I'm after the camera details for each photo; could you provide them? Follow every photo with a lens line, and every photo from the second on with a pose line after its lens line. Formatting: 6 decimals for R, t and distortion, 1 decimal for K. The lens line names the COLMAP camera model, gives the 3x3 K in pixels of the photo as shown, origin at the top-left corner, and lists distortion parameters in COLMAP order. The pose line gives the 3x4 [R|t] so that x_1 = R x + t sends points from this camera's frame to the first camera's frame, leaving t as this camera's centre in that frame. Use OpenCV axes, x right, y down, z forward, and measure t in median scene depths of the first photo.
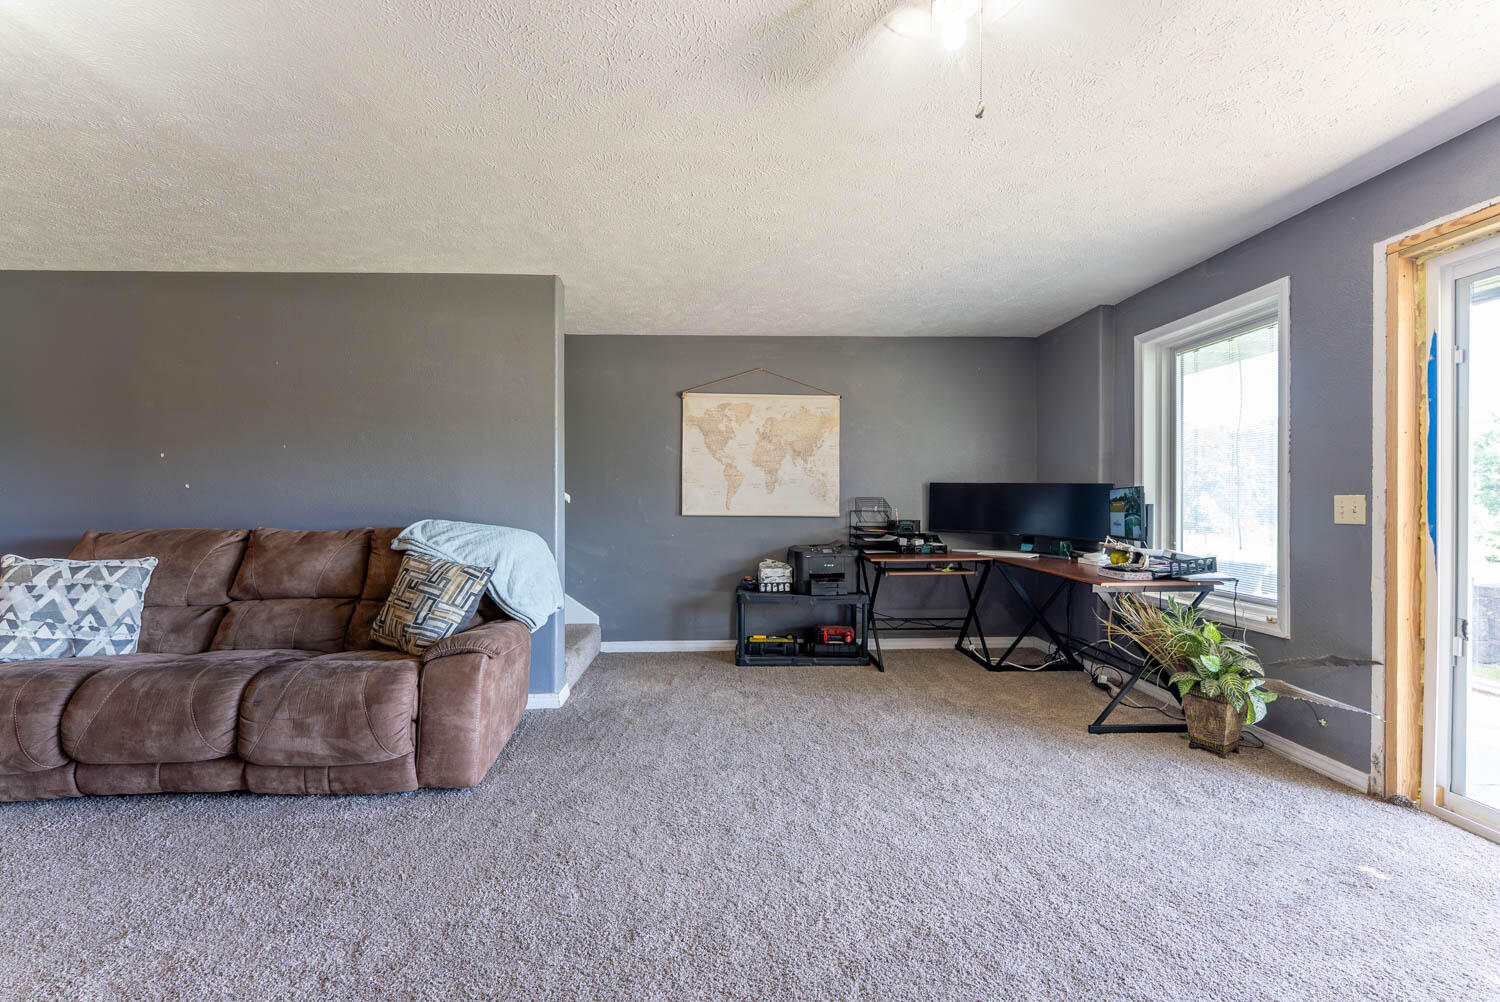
lens RADIAL K [[599.9, 0, 743.0], [0, 599.9, 502.1], [0, 0, 1]] dist [-0.001070, -0.000177]
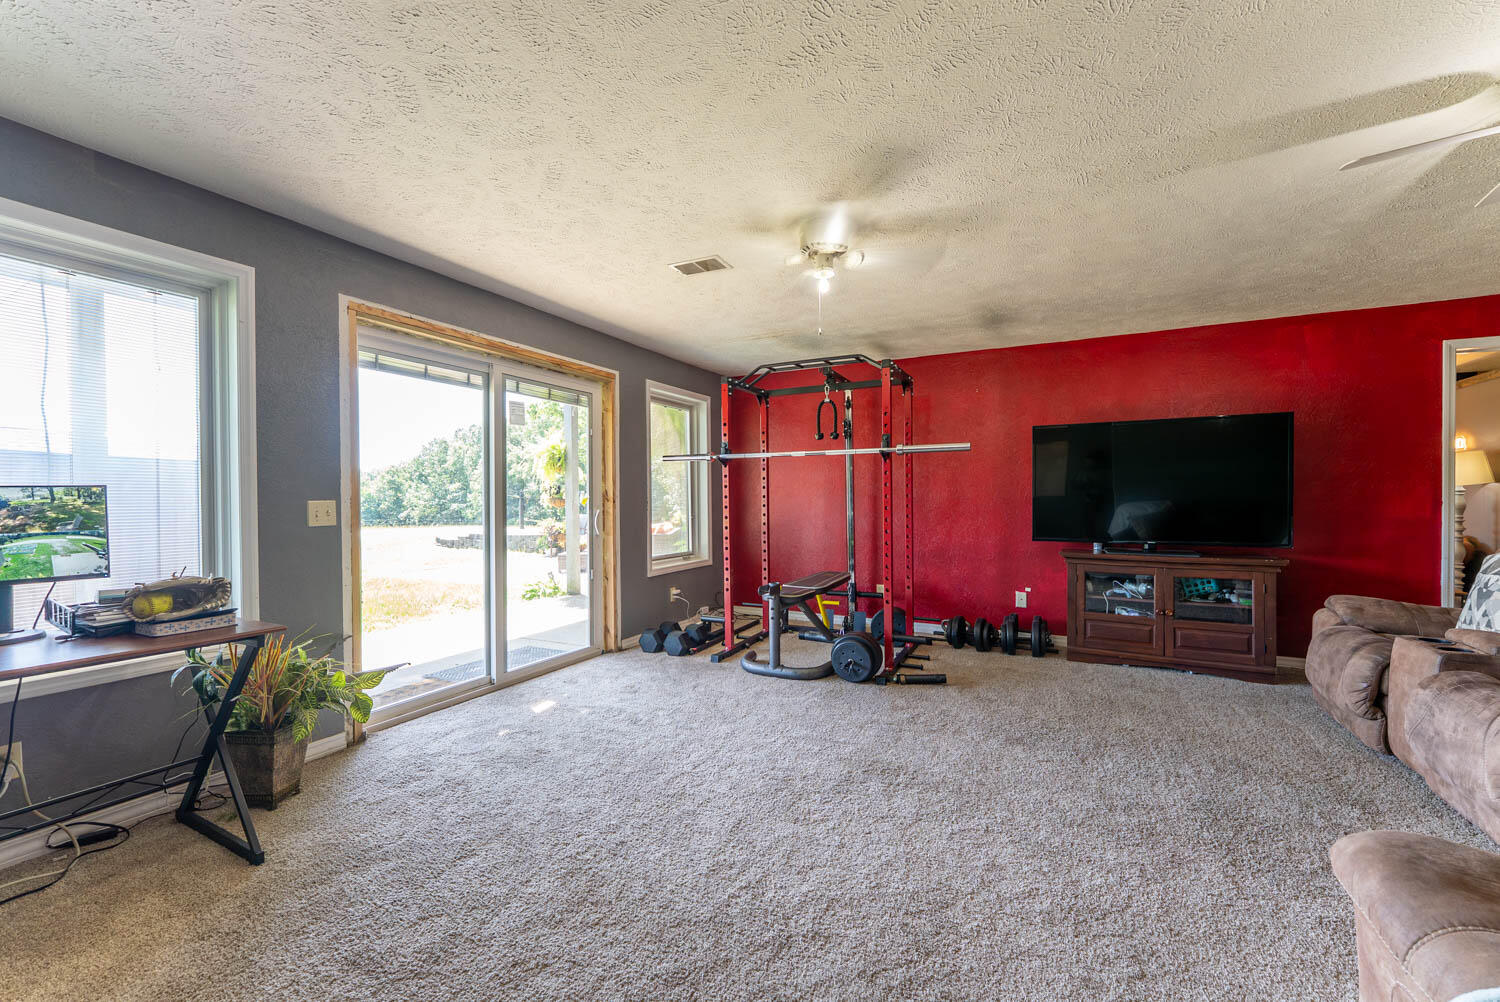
lens RADIAL K [[599.9, 0, 743.7], [0, 599.9, 504.2], [0, 0, 1]] dist [-0.001070, -0.000177]
pose [[-0.863182, 0.000256, 0.504893, -0.212623], [0.009385, 0.999835, 0.015538, -0.012581], [-0.504806, 0.018151, -0.863042, 1.323029]]
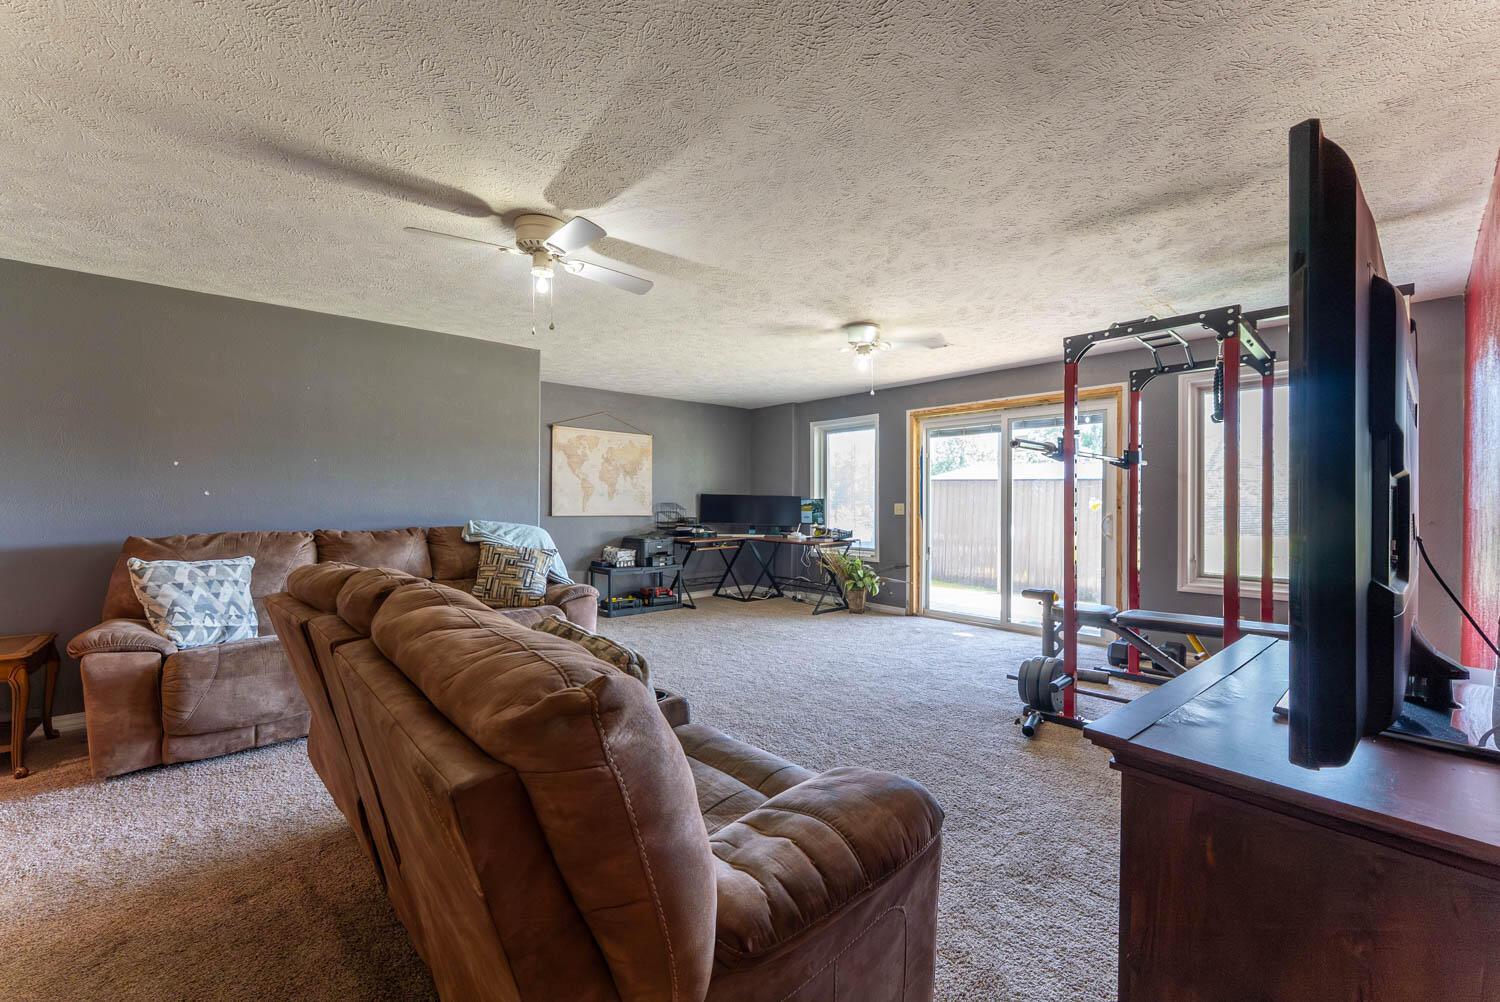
lens RADIAL K [[599.9, 0, 744.5], [0, 599.9, 500.5], [0, 0, 1]] dist [-0.001070, -0.000177]
pose [[0.770455, 0.003670, 0.637483, -0.982078], [0.000150, 0.999982, -0.005938, -0.007927], [-0.637494, 0.004671, 0.770441, -0.488542]]
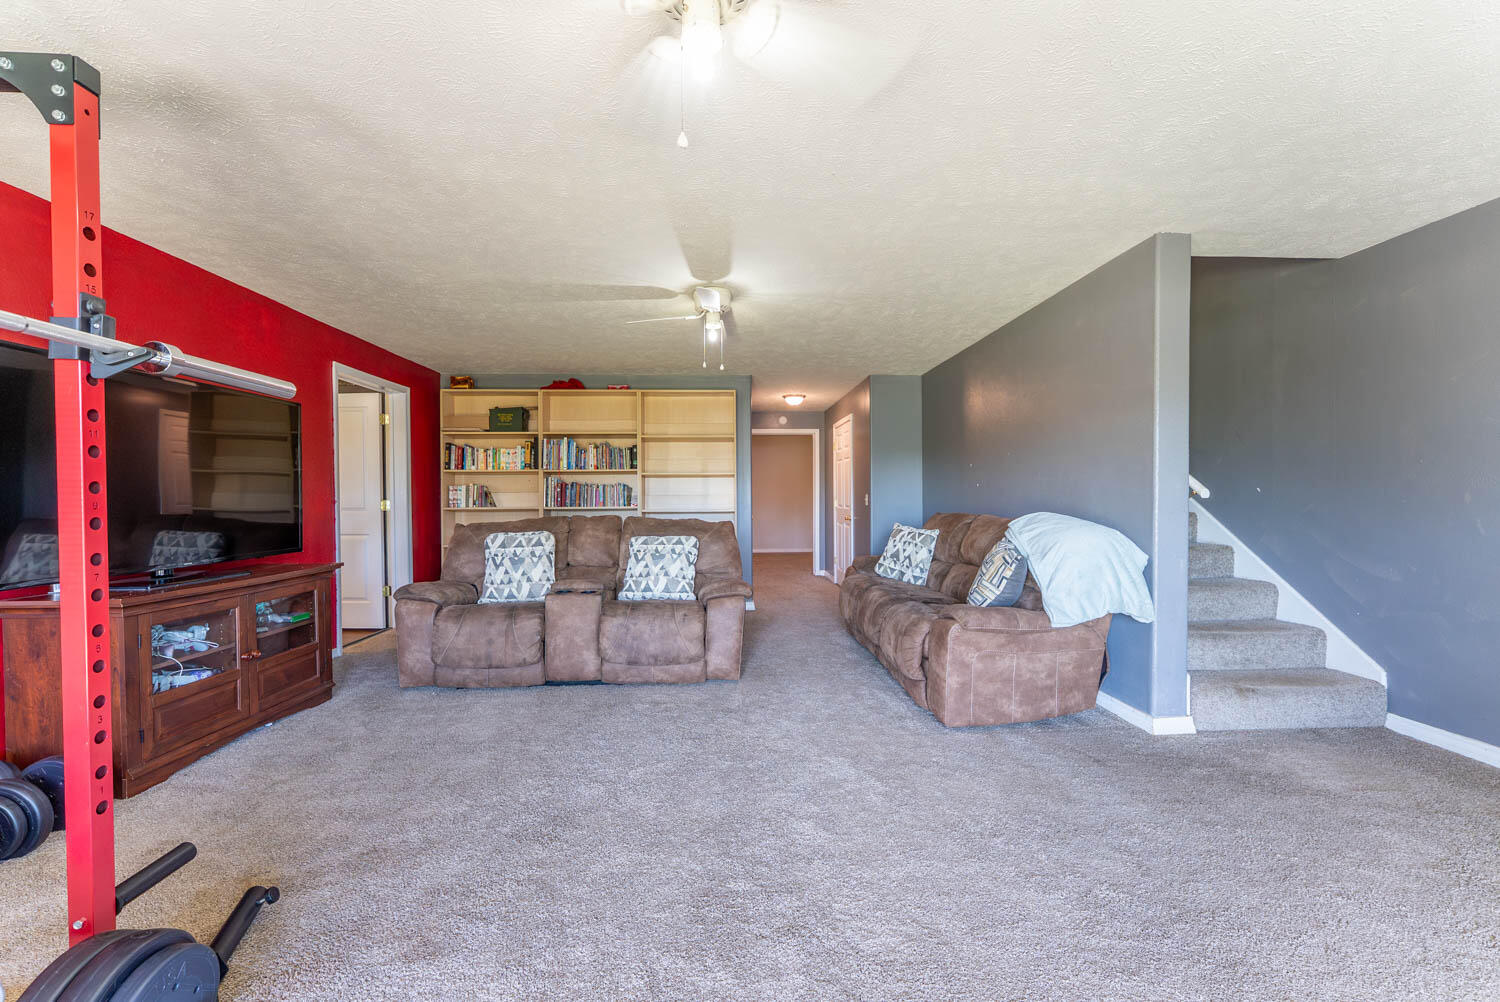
lens RADIAL K [[599.9, 0, 746.2], [0, 599.9, 500.6], [0, 0, 1]] dist [-0.001070, -0.000177]
pose [[0.004940, 0.011157, -0.999926, 0.636617], [-0.003061, 0.999933, 0.011142, -0.003400], [0.999983, 0.003005, 0.004974, 0.469083]]
